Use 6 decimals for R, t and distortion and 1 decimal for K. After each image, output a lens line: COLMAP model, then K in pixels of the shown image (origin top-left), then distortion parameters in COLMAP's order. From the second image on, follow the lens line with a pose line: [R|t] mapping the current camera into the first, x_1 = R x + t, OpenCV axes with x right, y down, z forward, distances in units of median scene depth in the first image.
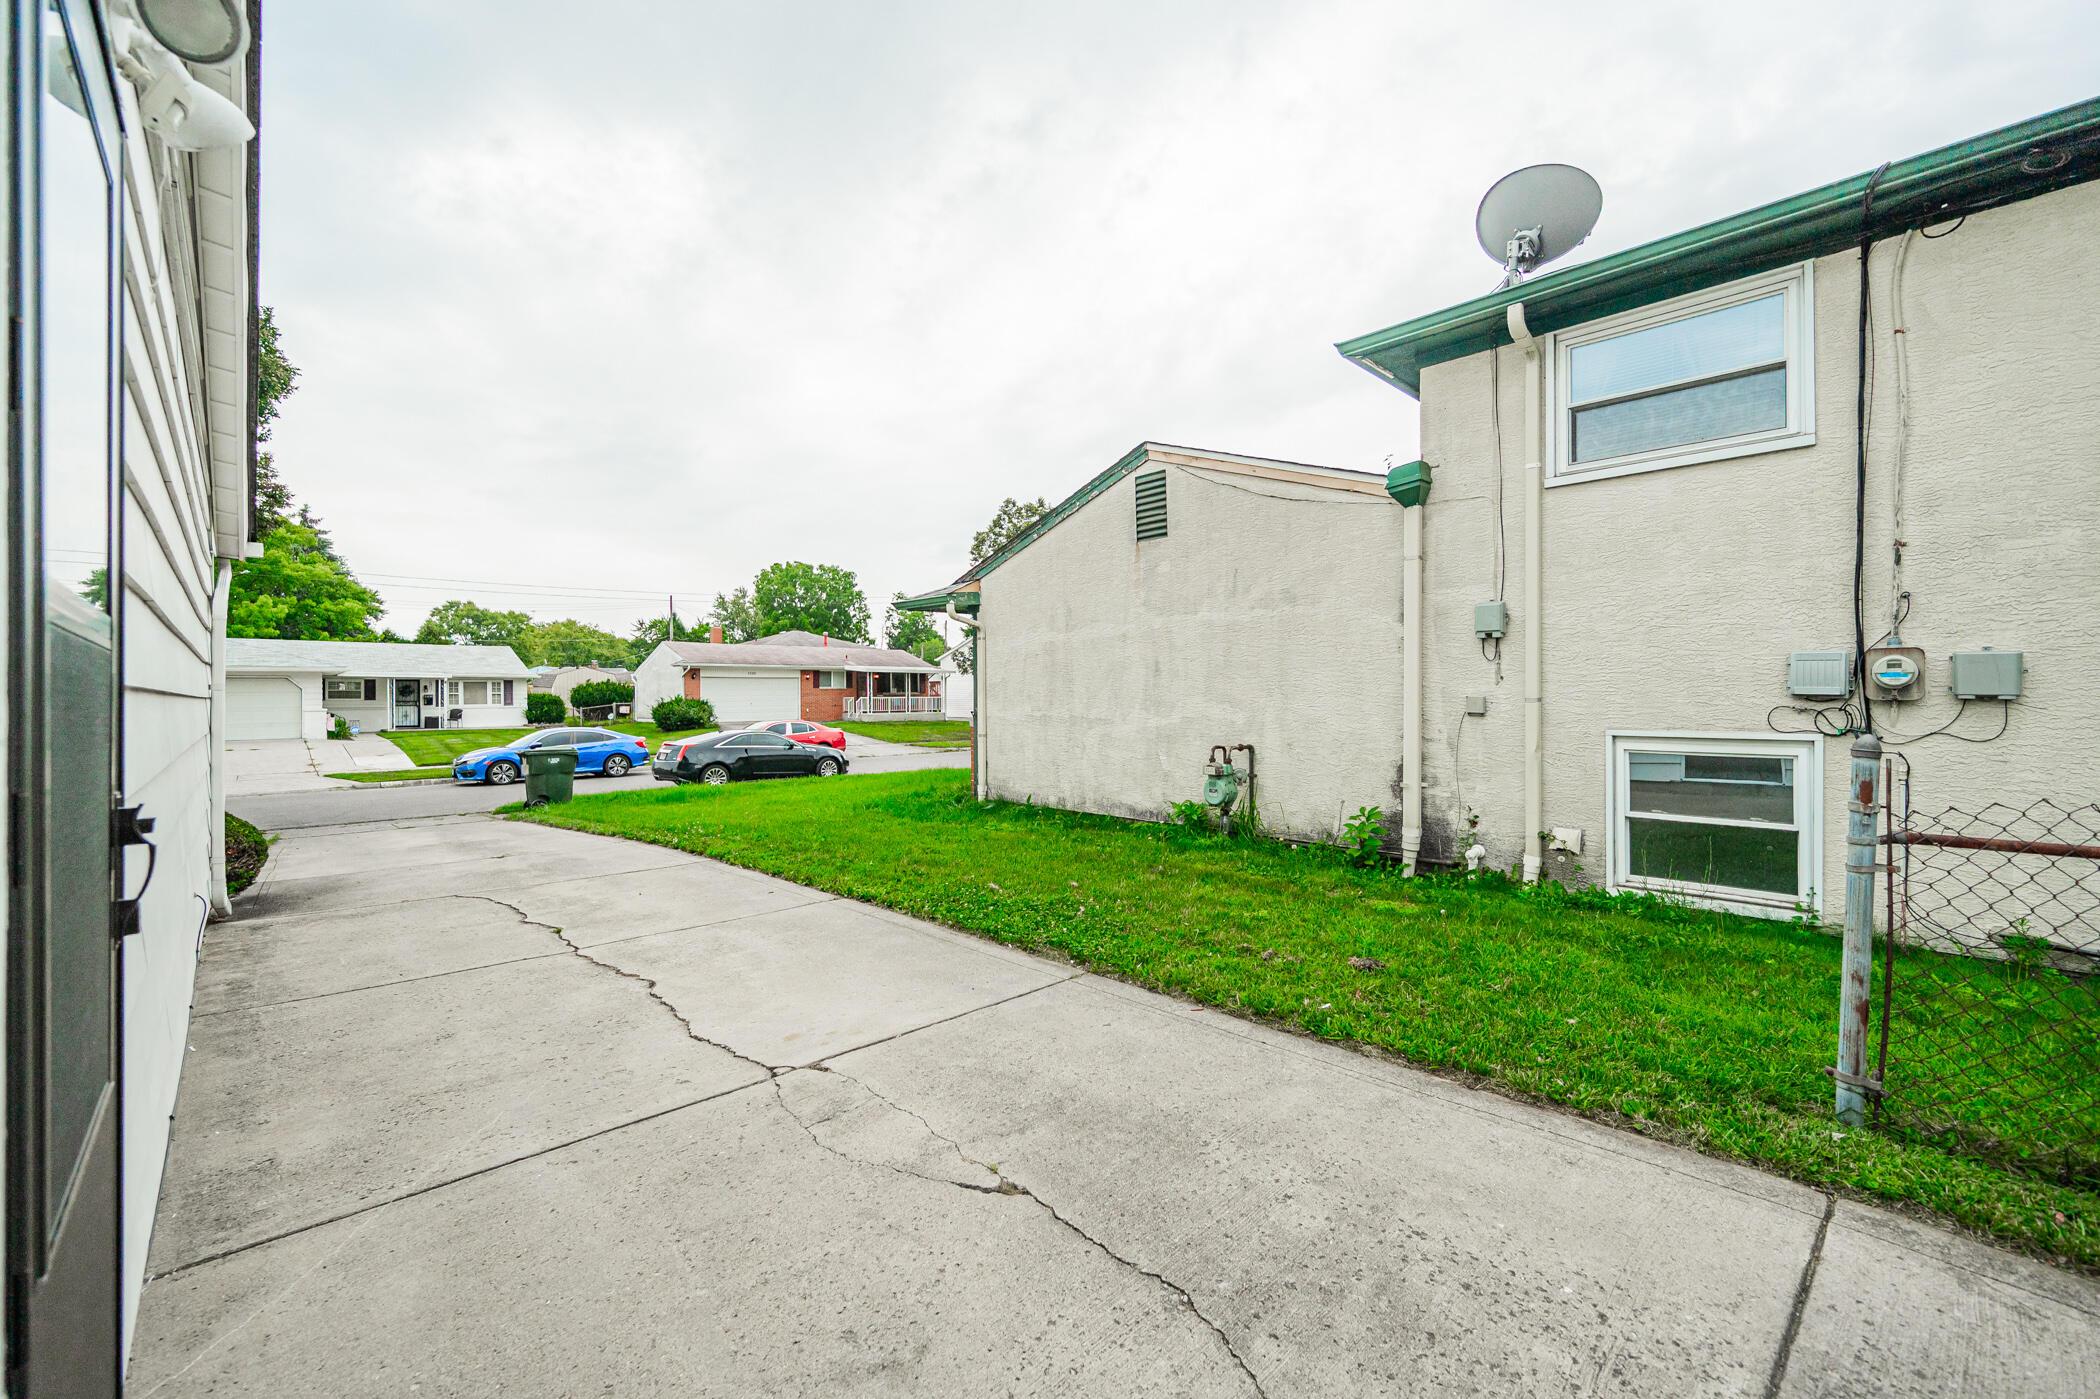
lens RADIAL K [[834.0, 0, 1050.0], [0, 834.0, 699.5], [0, 0, 1]] dist [-0.000270, -0.000020]
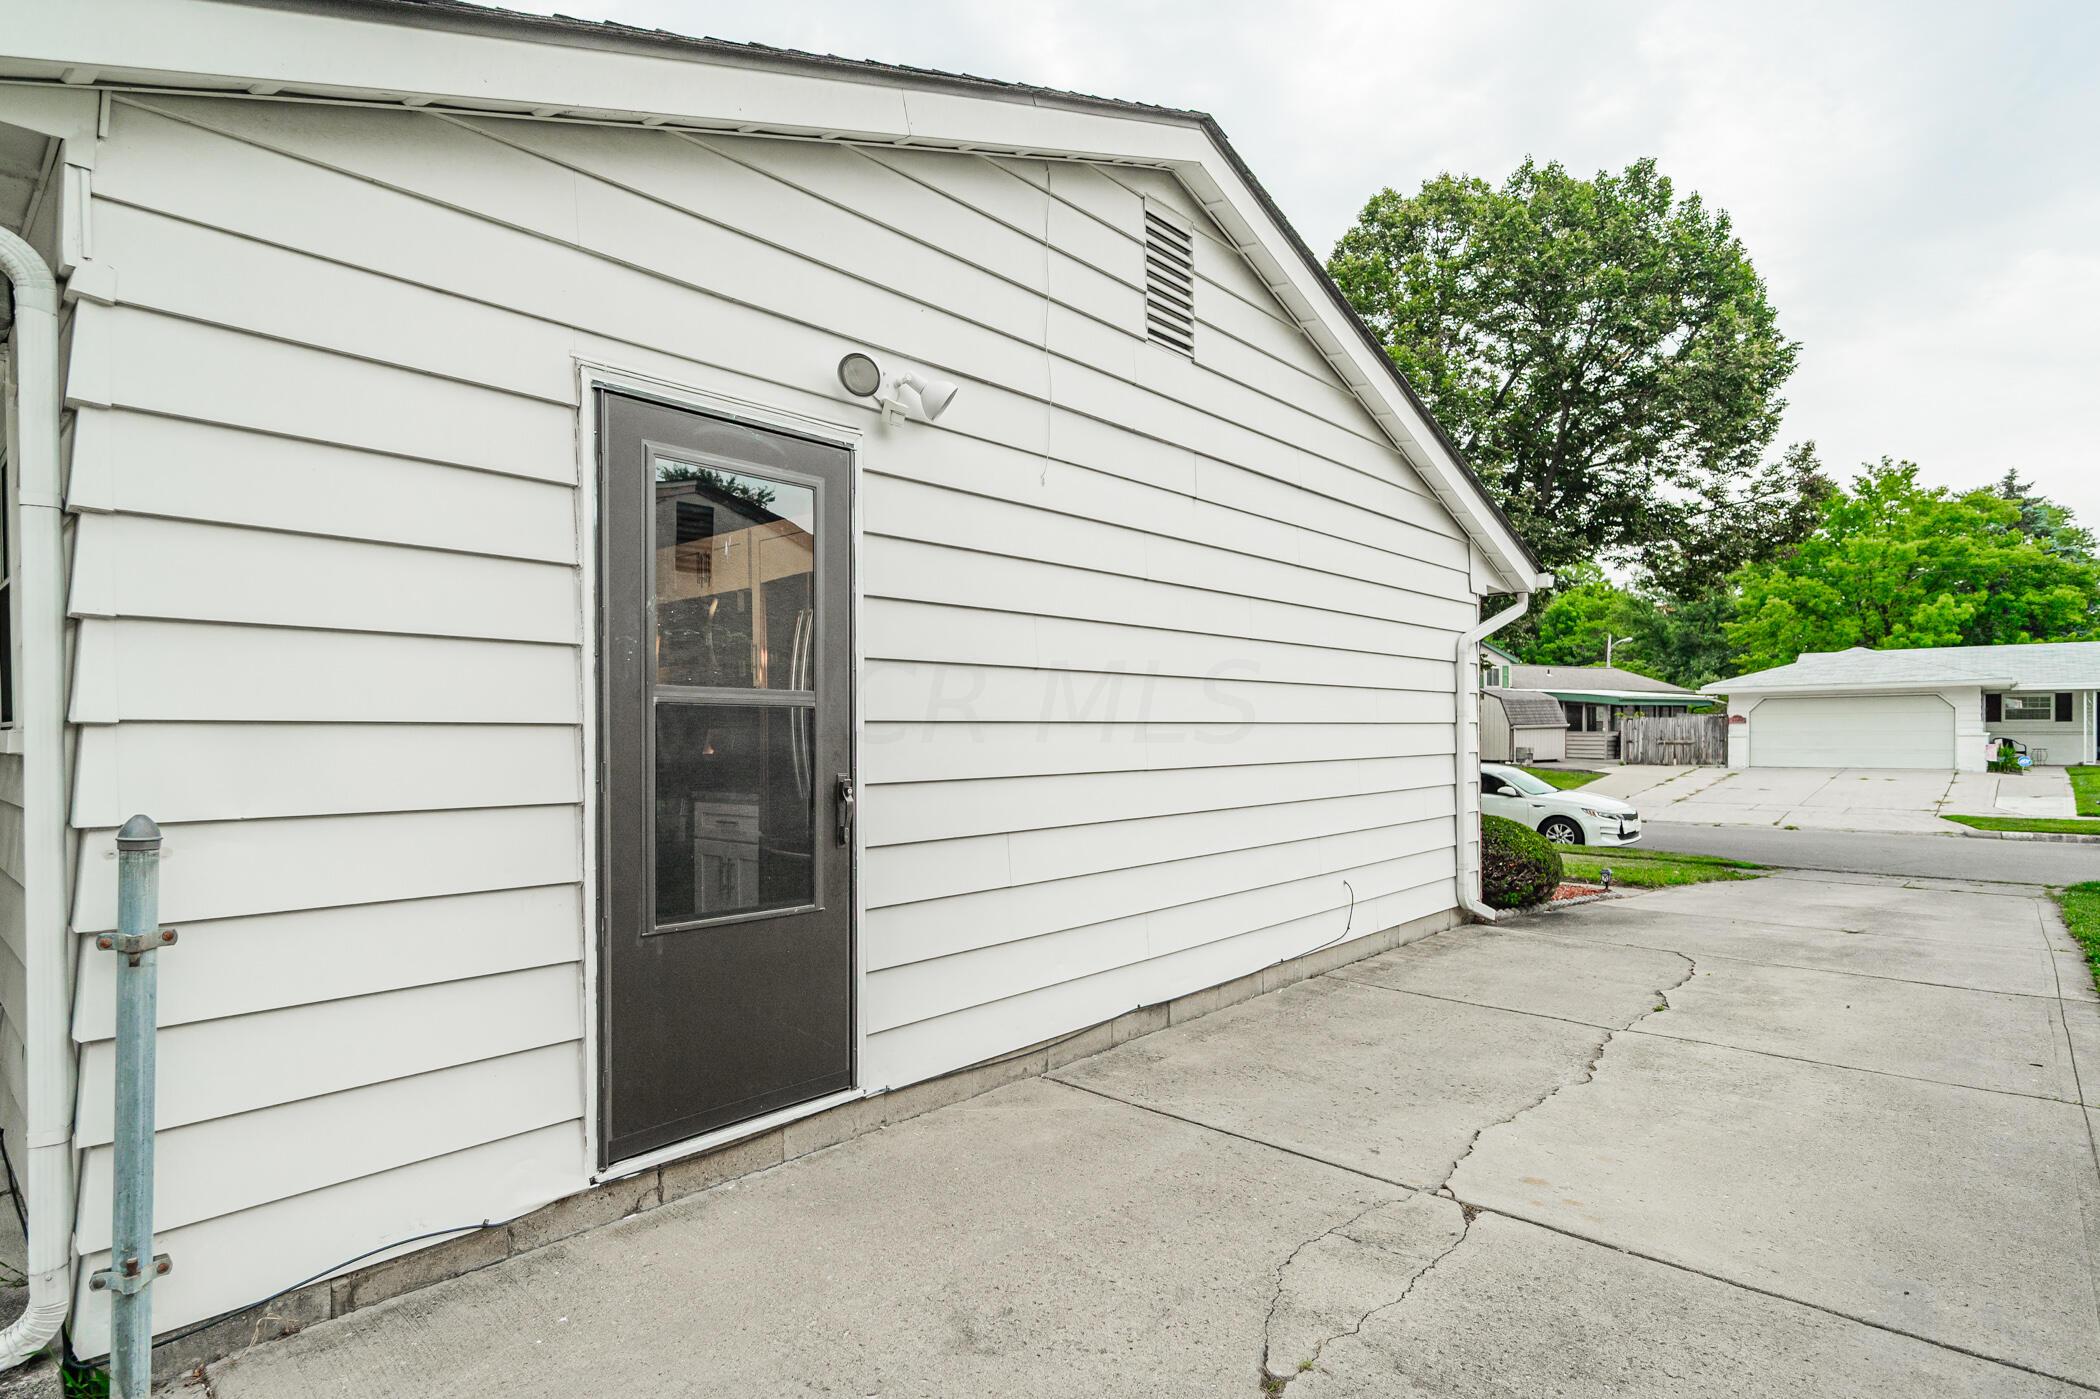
lens RADIAL K [[1076.1, 0, 1050.4], [0, 1076.1, 744.7], [0, 0, 1]] dist [-0.002858, -0.000531]
pose [[0.074624, 0.020313, -0.997005, 0.475620], [0.002323, 0.999786, 0.020543, -0.003134], [0.997209, -0.003849, 0.074560, 0.394782]]
